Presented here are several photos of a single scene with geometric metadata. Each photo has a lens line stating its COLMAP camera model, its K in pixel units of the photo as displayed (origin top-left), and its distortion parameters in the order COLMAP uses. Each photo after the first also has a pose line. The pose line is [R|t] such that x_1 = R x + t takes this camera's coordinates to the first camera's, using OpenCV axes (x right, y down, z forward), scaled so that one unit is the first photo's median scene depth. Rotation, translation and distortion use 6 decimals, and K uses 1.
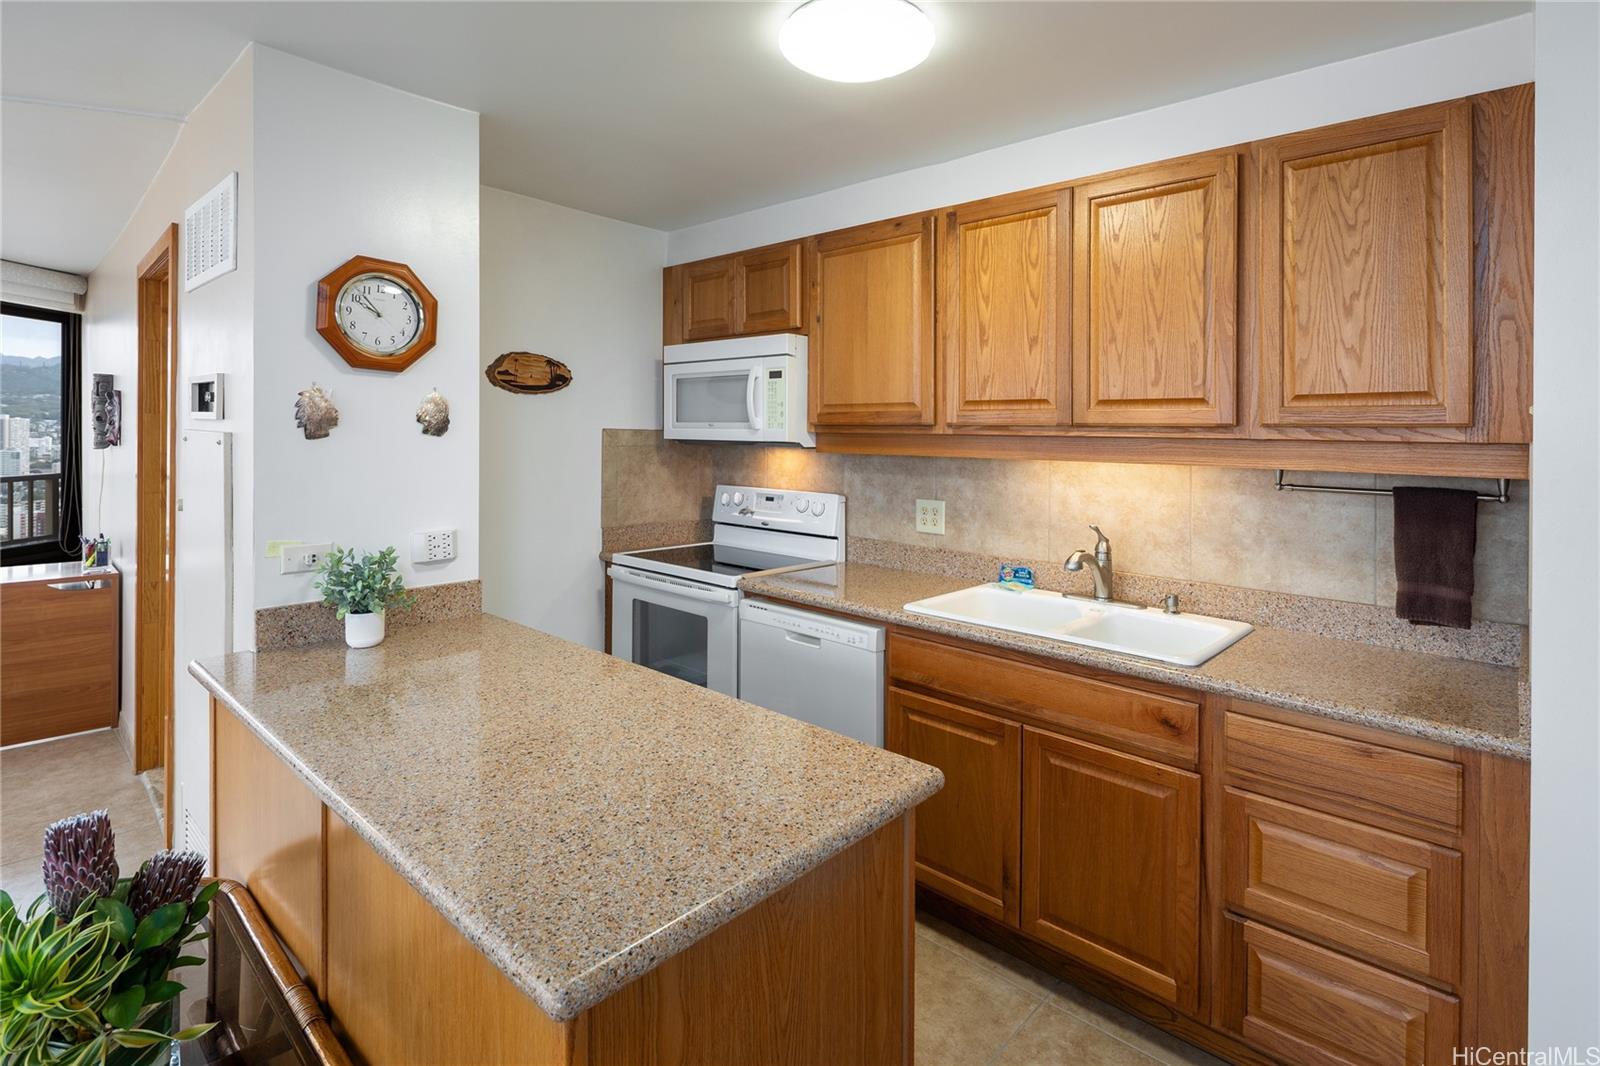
lens RADIAL K [[792.0, 0, 791.1], [0, 792.0, 418.6], [0, 0, 1]] dist [0.002738, -0.003923]
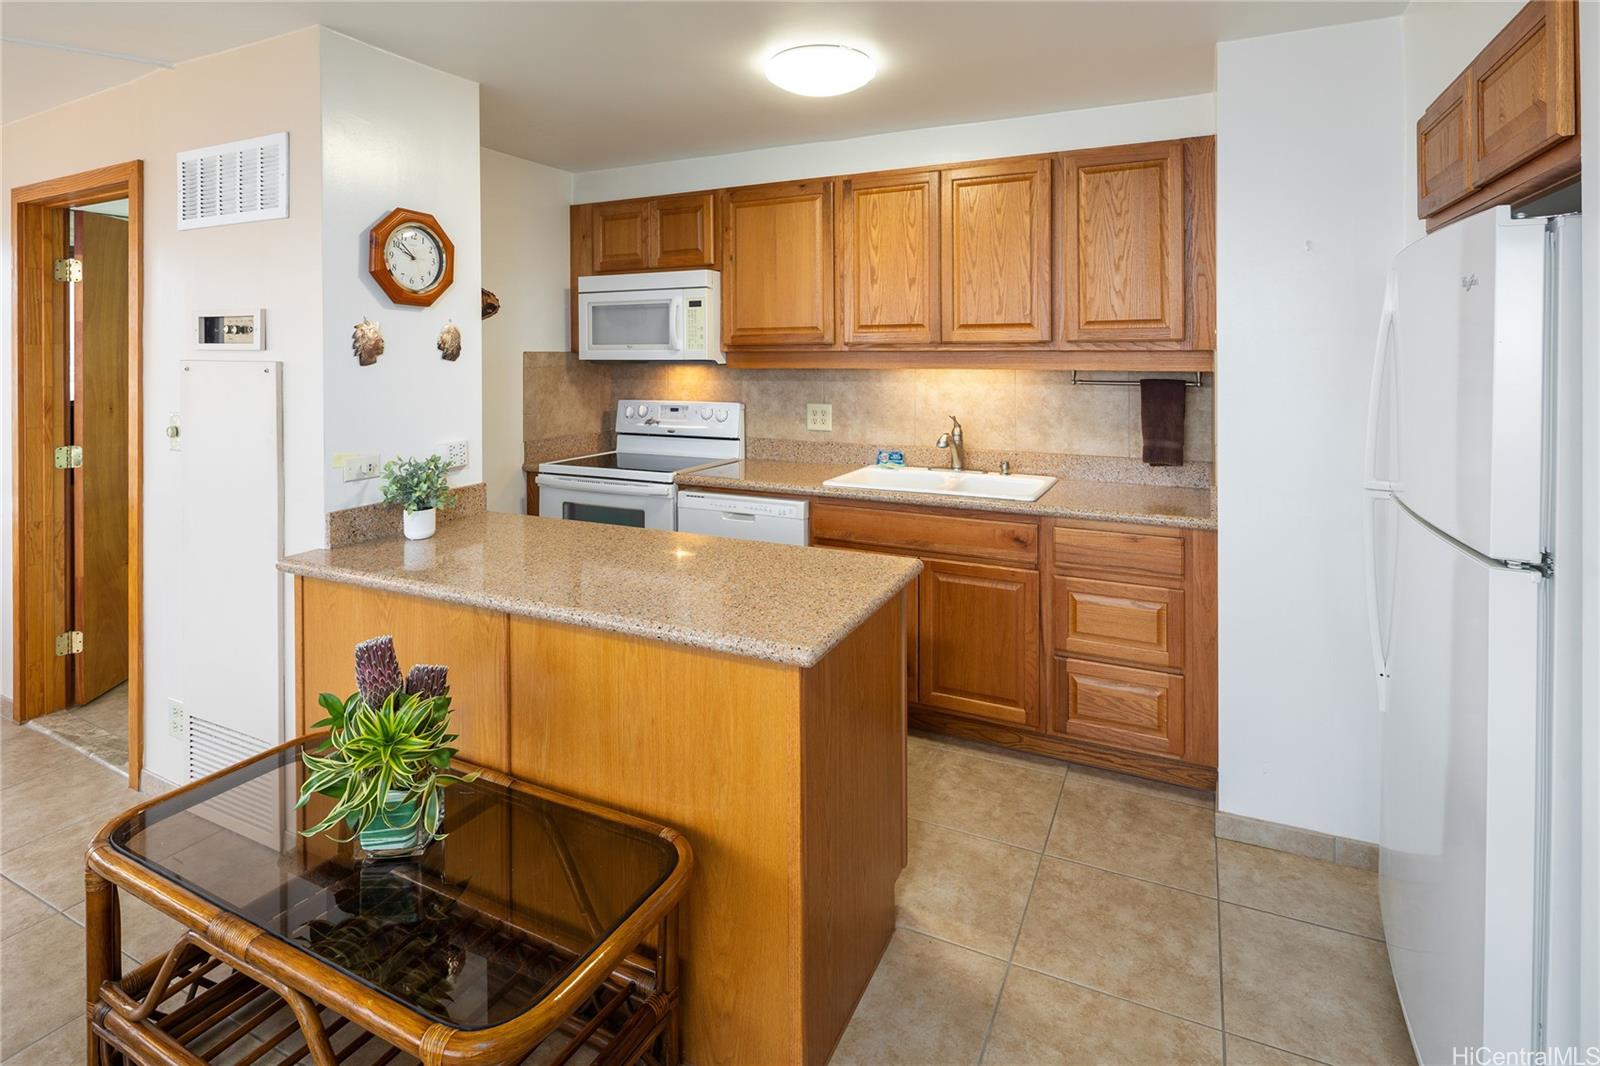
lens RADIAL K [[792.0, 0, 807.0], [0, 792.0, 346.3], [0, 0, 1]] dist [0.002738, -0.003923]
pose [[0.956400, -0.016790, 0.291575, -0.275198], [0.013028, 0.999805, 0.014838, -0.009336], [-0.291768, -0.010393, 0.956433, -0.257316]]
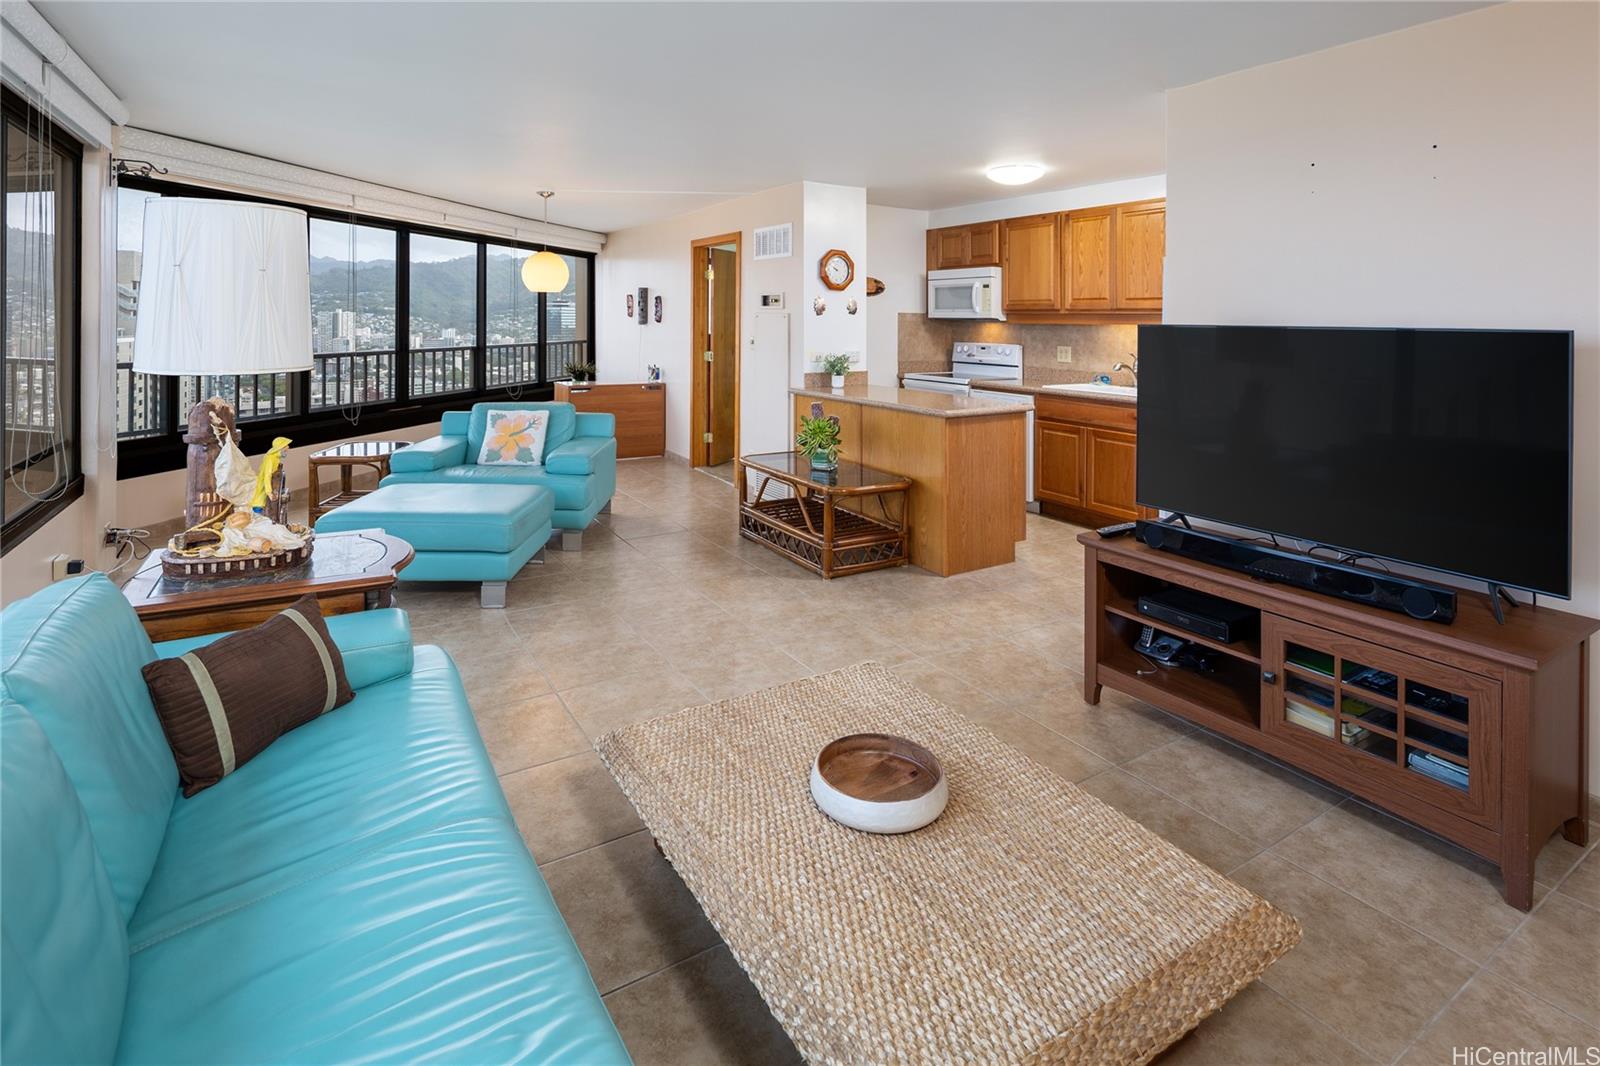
lens RADIAL K [[792.0, 0, 802.0], [0, 792.0, 331.4], [0, 0, 1]] dist [0.002738, -0.003923]
pose [[0.967877, -0.000251, -0.251422, 0.047113], [0.007635, 0.999568, 0.028391, 0.001866], [0.251307, -0.029398, 0.967461, -1.516841]]
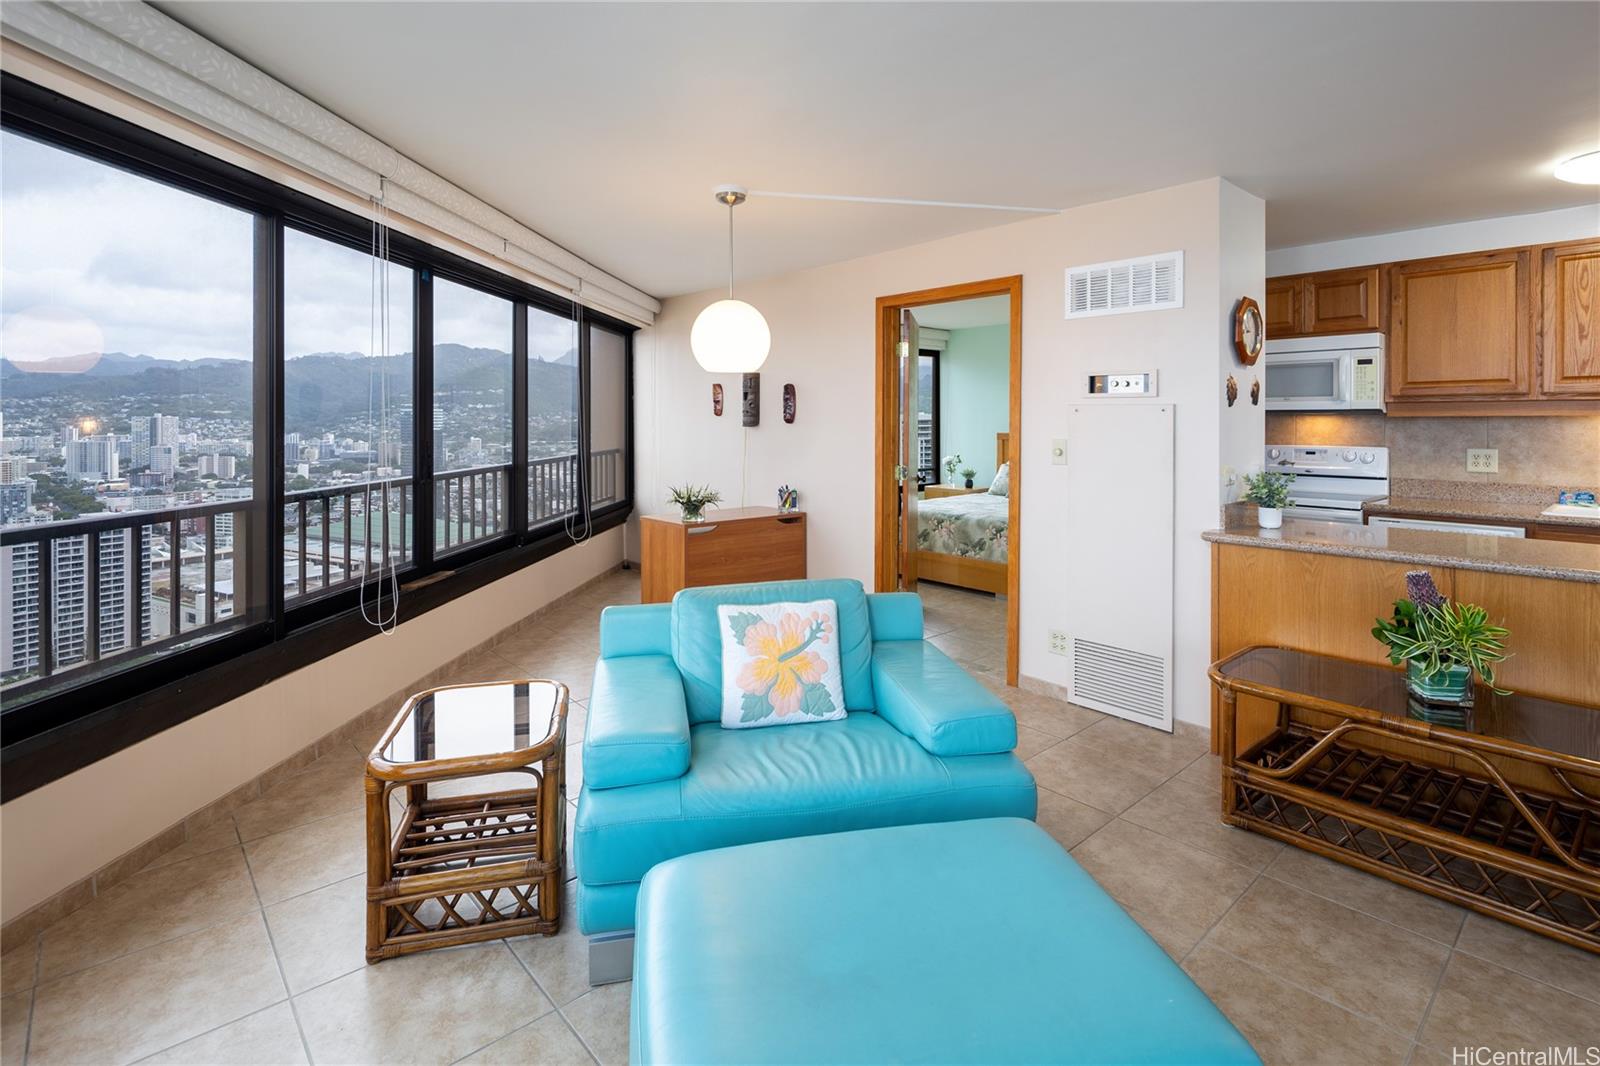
lens RADIAL K [[792.0, 0, 820.0], [0, 792.0, 406.2], [0, 0, 1]] dist [0.002738, -0.003923]
pose [[0.996204, -0.018204, -0.085124, -1.149936], [0.018384, 0.999830, 0.001329, 0.005802], [0.085085, -0.002889, 0.996370, -0.650314]]
